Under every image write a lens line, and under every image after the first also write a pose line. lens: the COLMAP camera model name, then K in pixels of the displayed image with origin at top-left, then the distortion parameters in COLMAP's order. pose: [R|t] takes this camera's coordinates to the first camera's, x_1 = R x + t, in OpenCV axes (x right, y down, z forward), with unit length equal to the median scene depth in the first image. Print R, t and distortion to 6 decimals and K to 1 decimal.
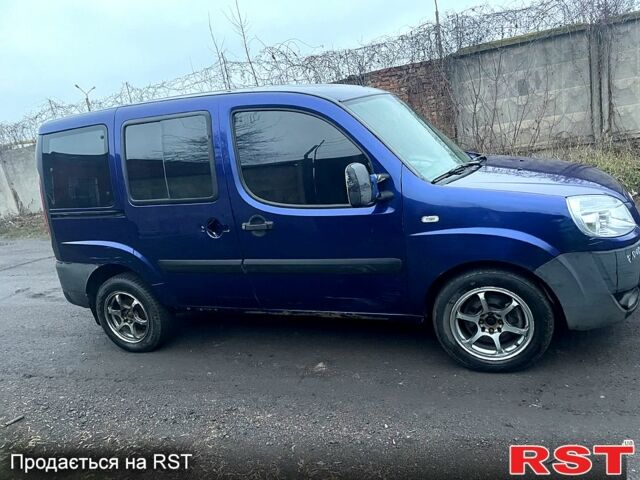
lens RADIAL K [[464.8, 0, 320.7], [0, 464.8, 212.5], [0, 0, 1]] dist [0.082910, -0.108835]
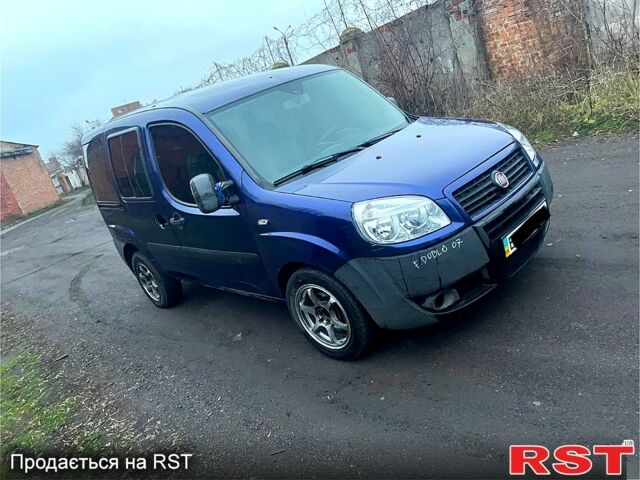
lens RADIAL K [[464.8, 0, 320.7], [0, 464.8, 212.5], [0, 0, 1]] dist [0.082910, -0.108835]
pose [[0.907548, -0.035154, -0.418474, 0.752319], [0.106997, 0.982960, 0.149471, -0.143513], [0.406089, -0.180427, 0.895845, 0.083061]]
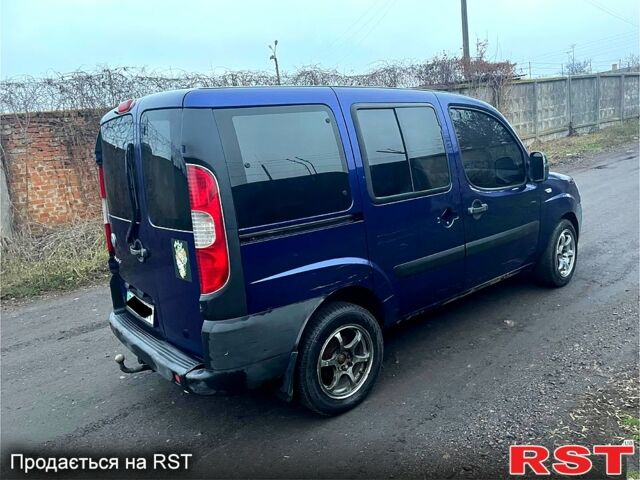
lens RADIAL K [[464.8, 0, 320.7], [0, 464.8, 212.5], [0, 0, 1]] dist [0.082910, -0.108835]
pose [[0.509379, -0.042954, 0.859470, -1.372983], [0.186121, 0.980613, -0.061299, 0.038035], [-0.840174, 0.191190, 0.507498, 0.796203]]
